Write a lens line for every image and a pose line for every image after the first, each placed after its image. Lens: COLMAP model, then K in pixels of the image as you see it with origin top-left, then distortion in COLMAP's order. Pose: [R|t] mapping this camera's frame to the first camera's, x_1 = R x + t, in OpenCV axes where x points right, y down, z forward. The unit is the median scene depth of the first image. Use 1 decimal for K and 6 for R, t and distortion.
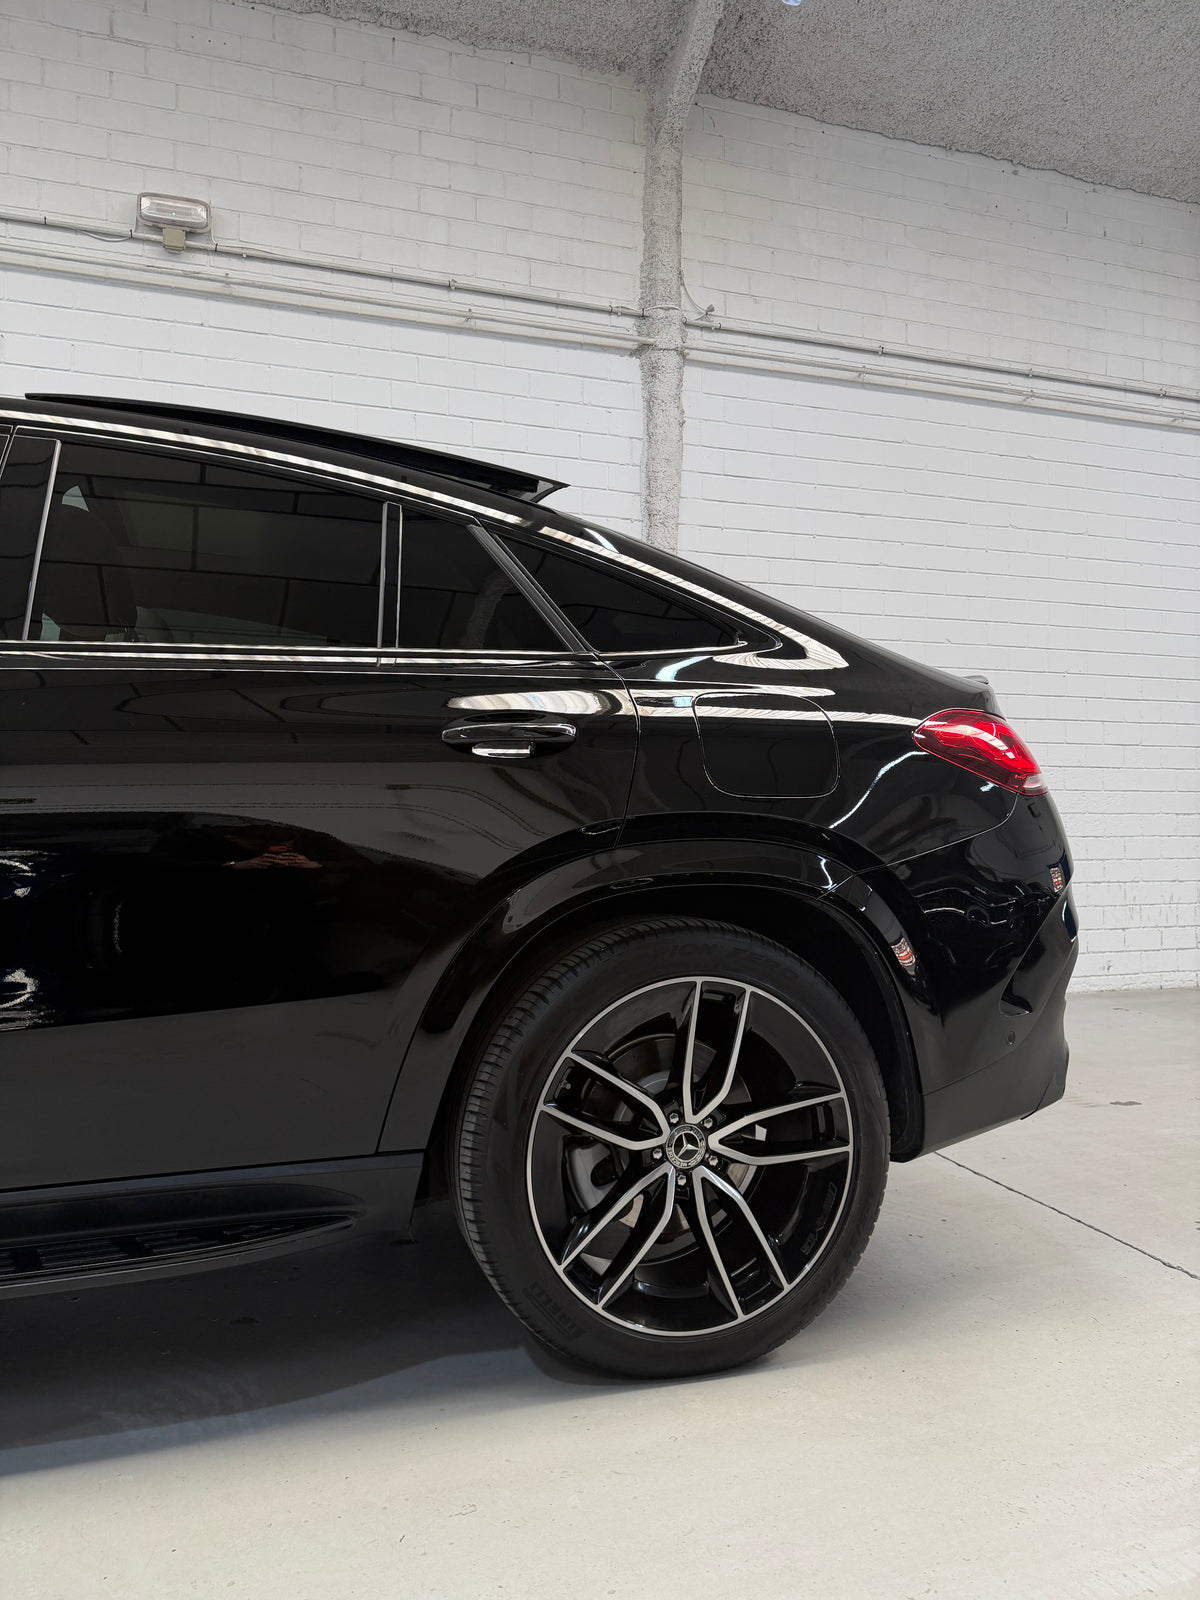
lens RADIAL K [[1115.7, 0, 629.5], [0, 1115.7, 817.3], [0, 0, 1]] dist [0.011620, -0.017028]
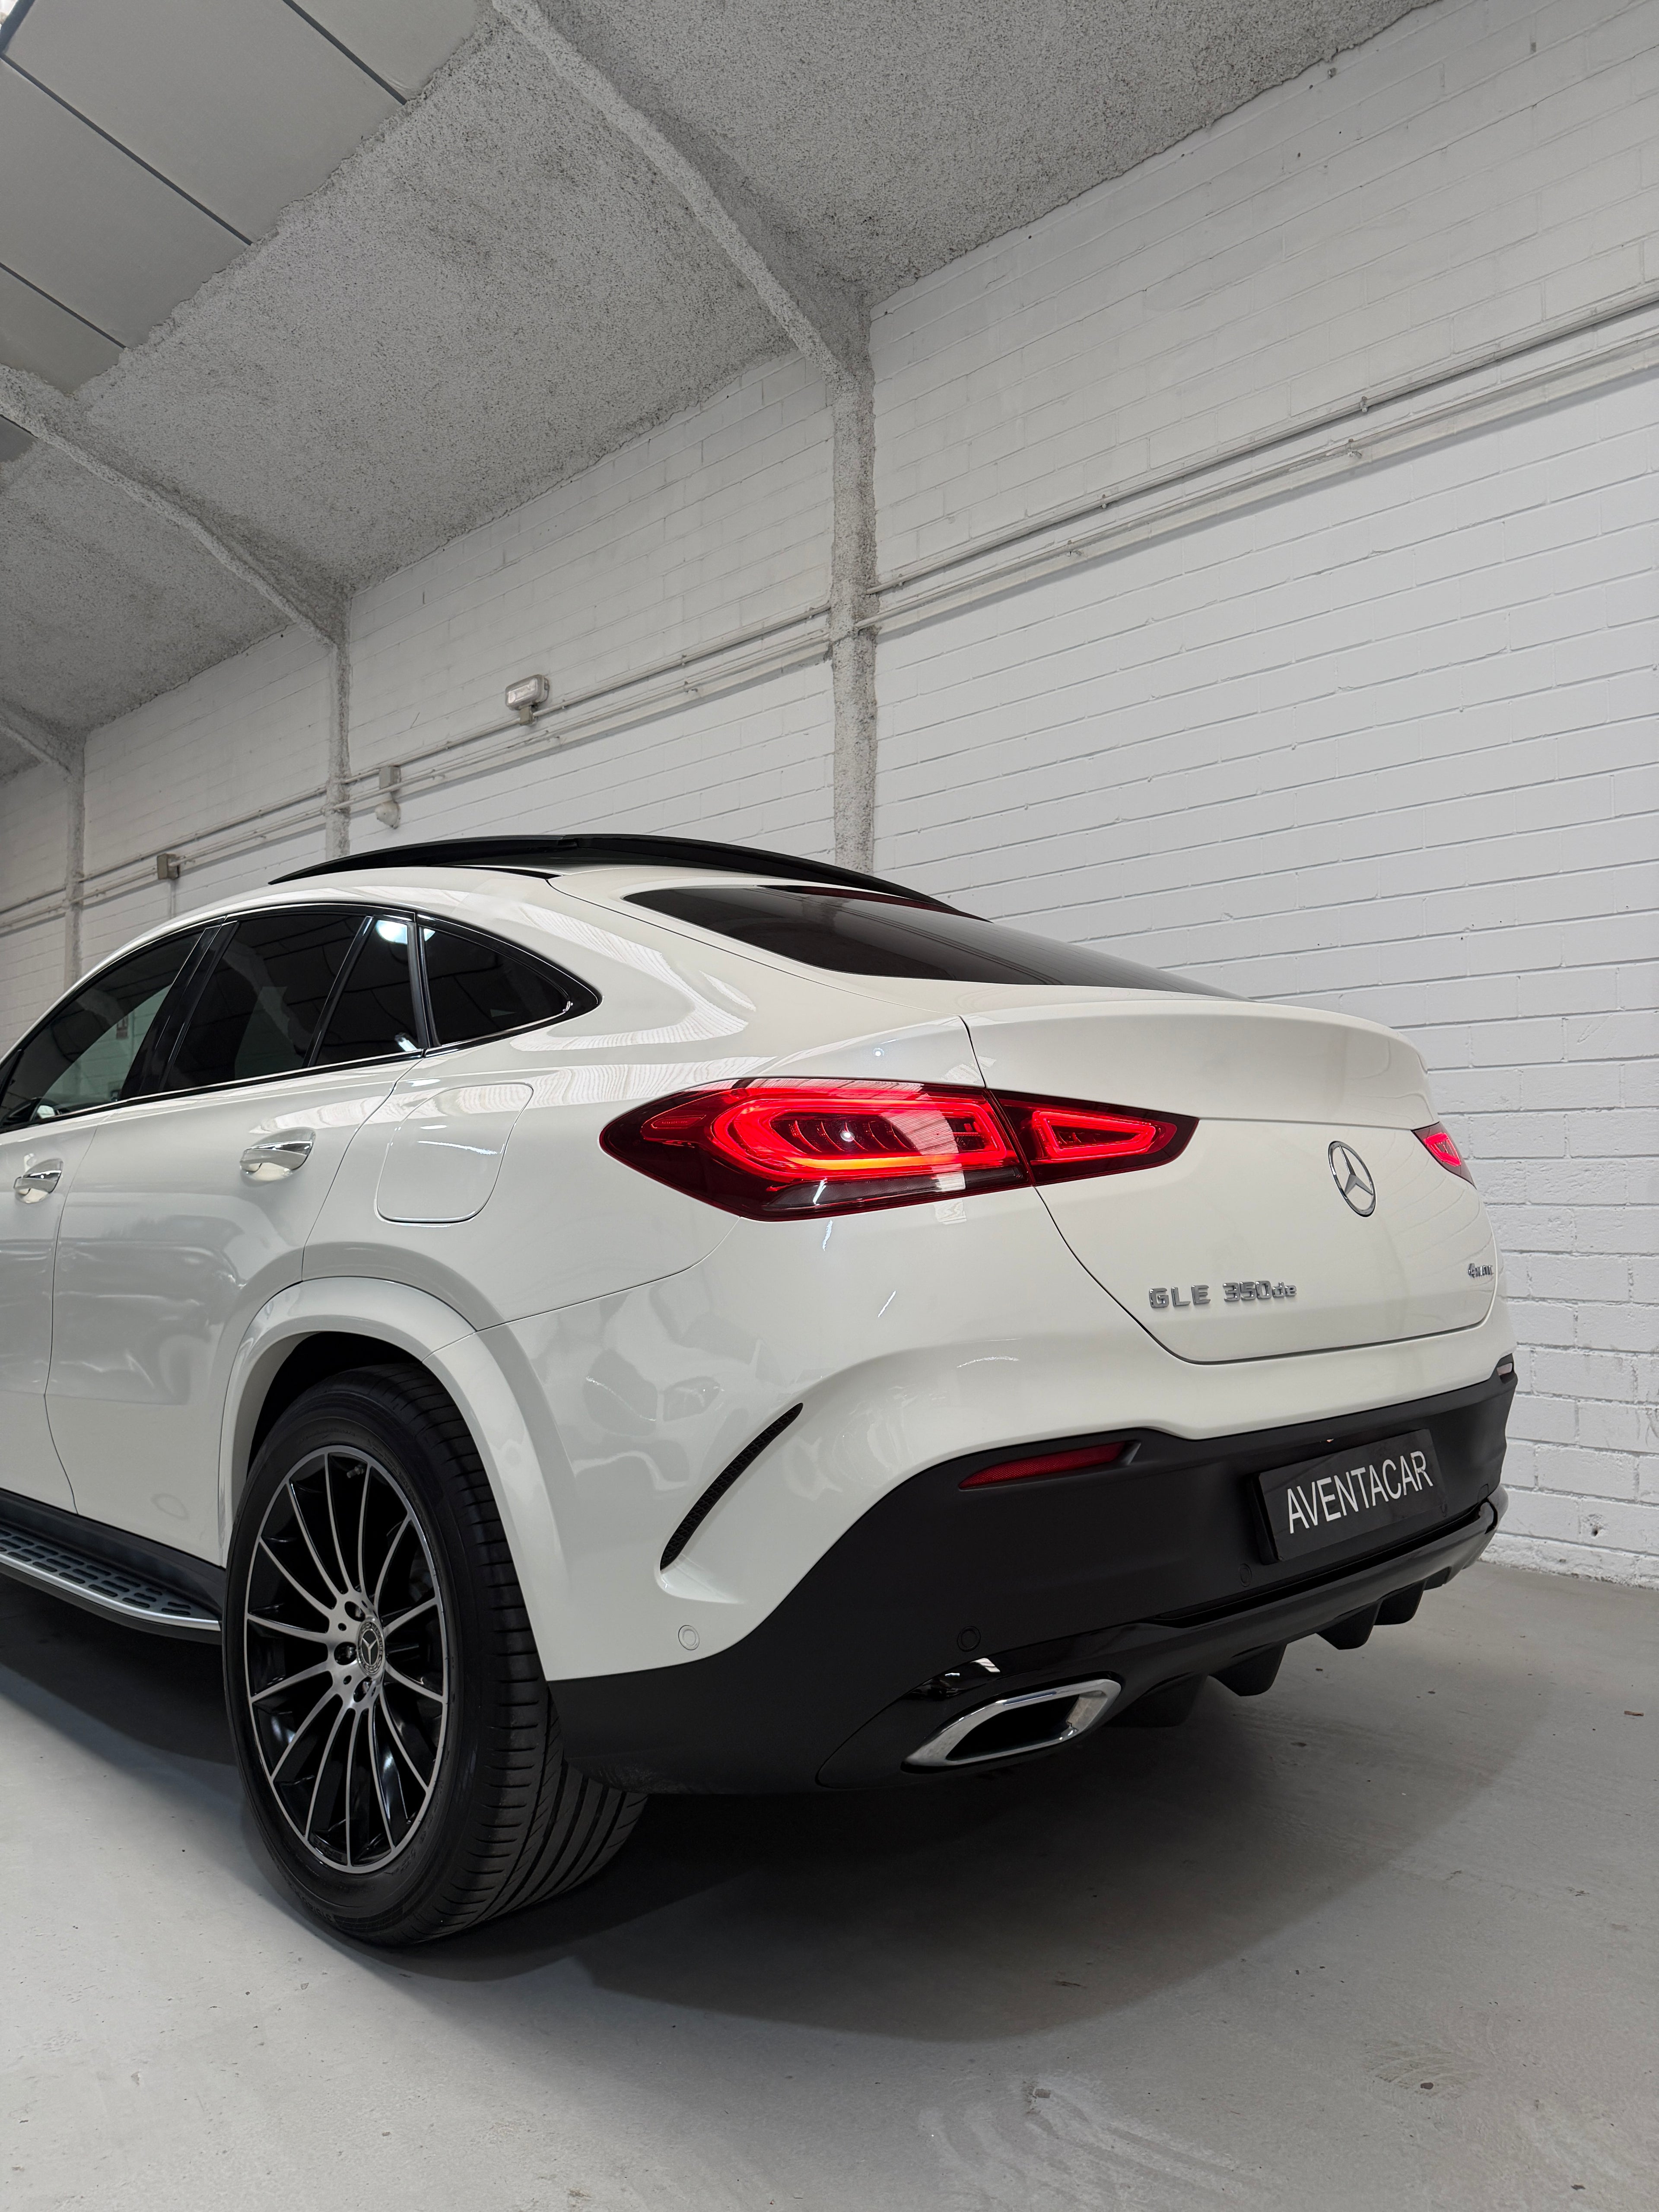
lens RADIAL K [[1563.4, 0, 822.1], [0, 1563.4, 1126.1], [0, 0, 1]] dist [0.028302, -0.039594]
pose [[0.449662, -0.039391, -0.892330, 1.092533], [0.003576, 0.999098, -0.042303, -0.013833], [0.893192, 0.015831, 0.449398, 0.502217]]
